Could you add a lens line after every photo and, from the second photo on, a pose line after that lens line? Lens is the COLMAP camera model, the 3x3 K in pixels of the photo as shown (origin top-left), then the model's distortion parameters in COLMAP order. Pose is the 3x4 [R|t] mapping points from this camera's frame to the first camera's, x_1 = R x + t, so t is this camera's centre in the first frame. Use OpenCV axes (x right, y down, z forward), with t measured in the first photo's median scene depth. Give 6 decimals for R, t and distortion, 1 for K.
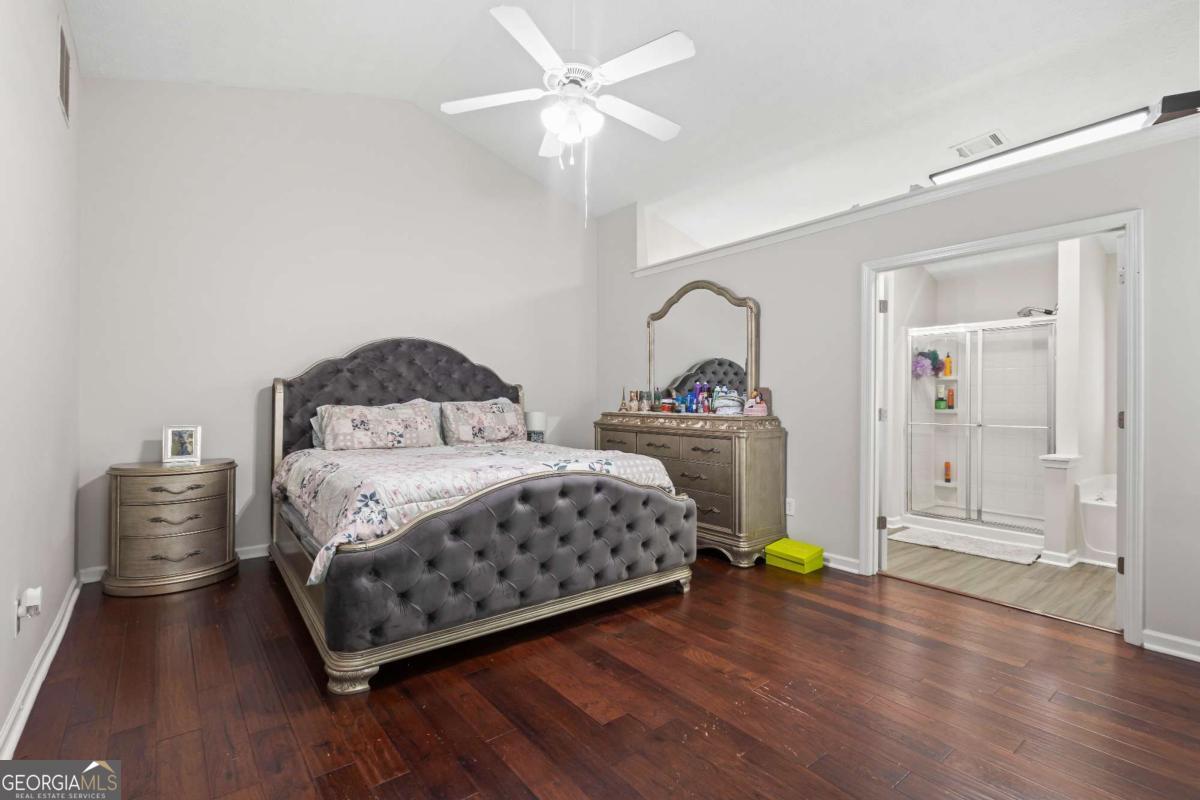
lens RADIAL K [[551.9, 0, 597.9], [0, 551.9, 394.9], [0, 0, 1]] dist [0.004455, -0.000195]
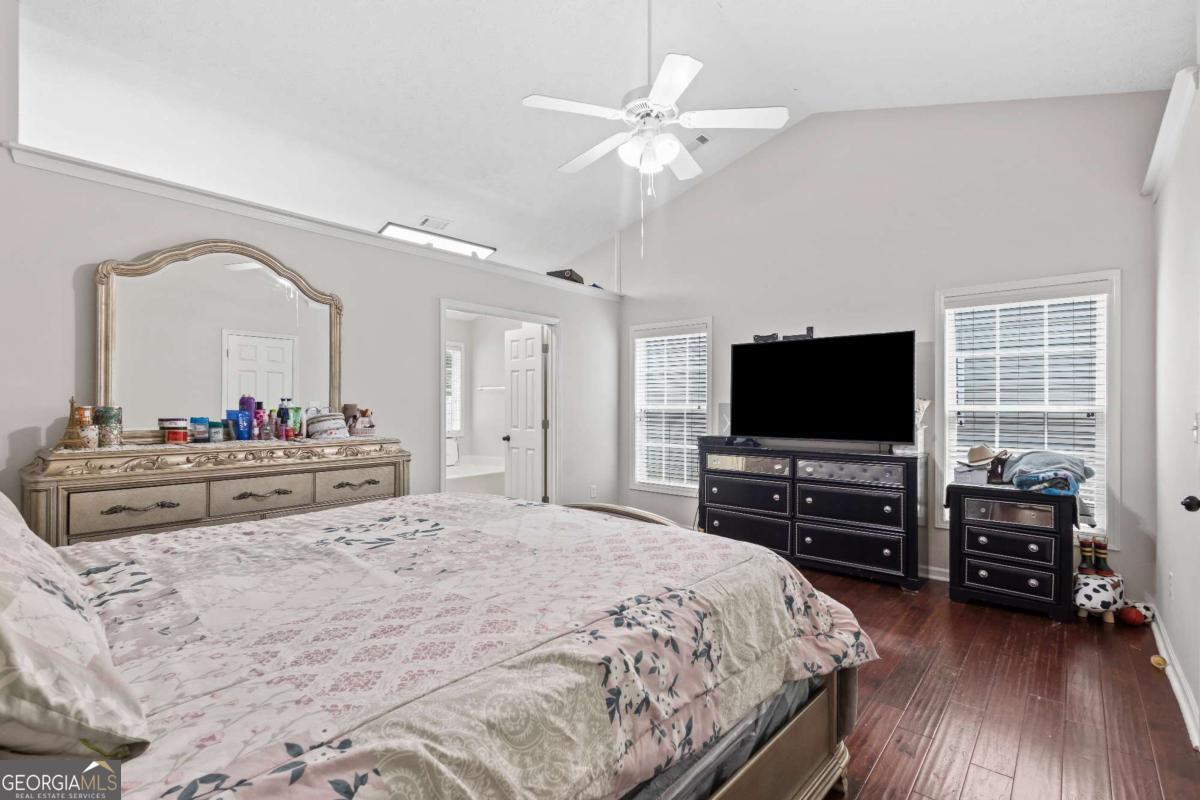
lens RADIAL K [[551.9, 0, 598.4], [0, 551.9, 407.5], [0, 0, 1]] dist [0.004455, -0.000195]
pose [[-0.195309, 0.016289, 0.980607, -0.558413], [0.009125, 0.999849, -0.014791, 0.005748], [-0.980699, 0.006060, -0.195428, 0.716335]]
